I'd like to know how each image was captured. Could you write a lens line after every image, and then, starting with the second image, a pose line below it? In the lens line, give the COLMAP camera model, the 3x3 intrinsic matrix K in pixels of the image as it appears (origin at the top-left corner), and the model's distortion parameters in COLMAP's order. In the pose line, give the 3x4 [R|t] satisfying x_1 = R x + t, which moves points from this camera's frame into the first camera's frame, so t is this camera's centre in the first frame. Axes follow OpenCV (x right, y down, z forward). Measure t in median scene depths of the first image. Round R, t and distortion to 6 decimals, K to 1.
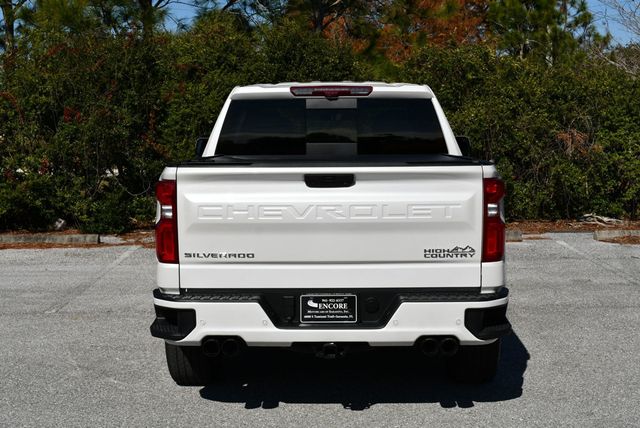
lens RADIAL K [[1035.3, 0, 320.0], [0, 1035.3, 214.0], [0, 0, 1]] dist [-0.023873, -0.007165]
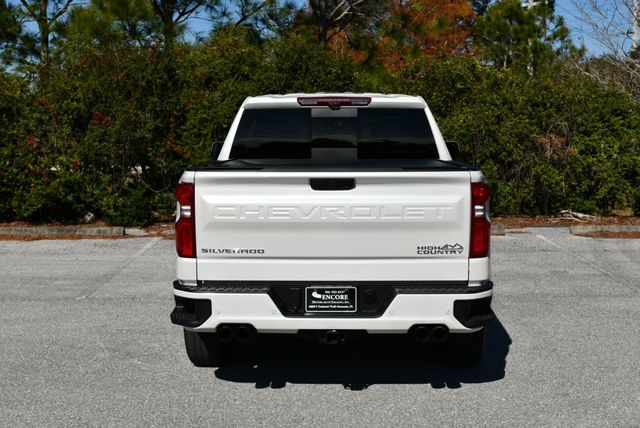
lens RADIAL K [[931.1, 0, 320.0], [0, 931.1, 214.0], [0, 0, 1]] dist [-0.031894, -0.023690]
pose [[0.999984, 0.004706, -0.003064, -0.000689], [-0.004681, 0.999956, 0.008105, -0.006248], [0.003102, -0.008091, 0.999962, 0.001904]]
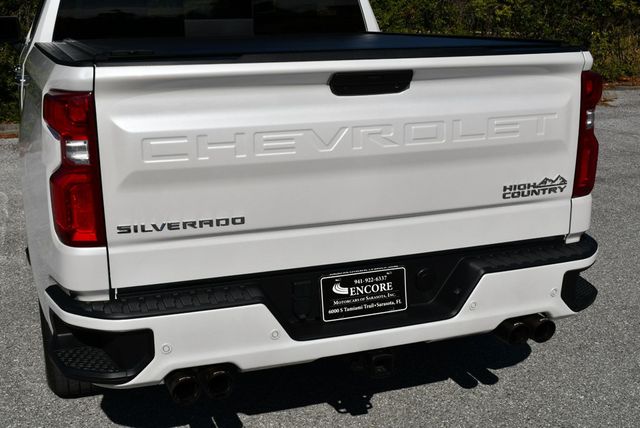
lens RADIAL K [[823.2, 0, 320.0], [0, 823.2, 214.0], [0, 0, 1]] dist [-0.065314, -0.024585]
pose [[0.933935, -0.089712, 0.346001, -0.137231], [0.032612, 0.985341, 0.167453, -0.028241], [-0.355951, -0.145106, 0.923170, 0.433679]]
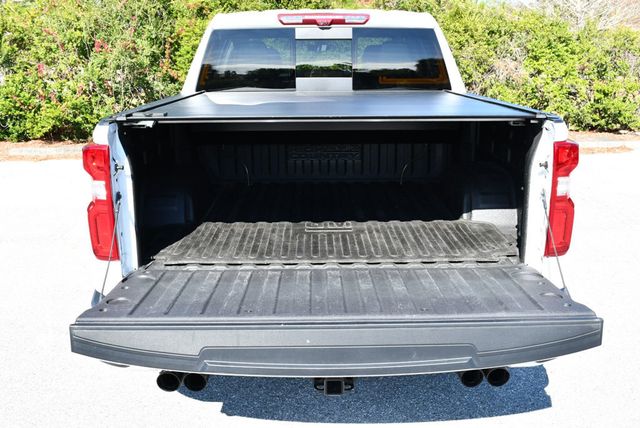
lens RADIAL K [[648.6, 0, 320.0], [0, 648.6, 214.0], [0, 0, 1]] dist [-0.079036, 0.002460]
pose [[0.999607, -0.005371, 0.027503, -0.008545], [0.000907, 0.987145, 0.159827, -0.042345], [-0.028007, -0.159740, 0.986762, 0.430041]]
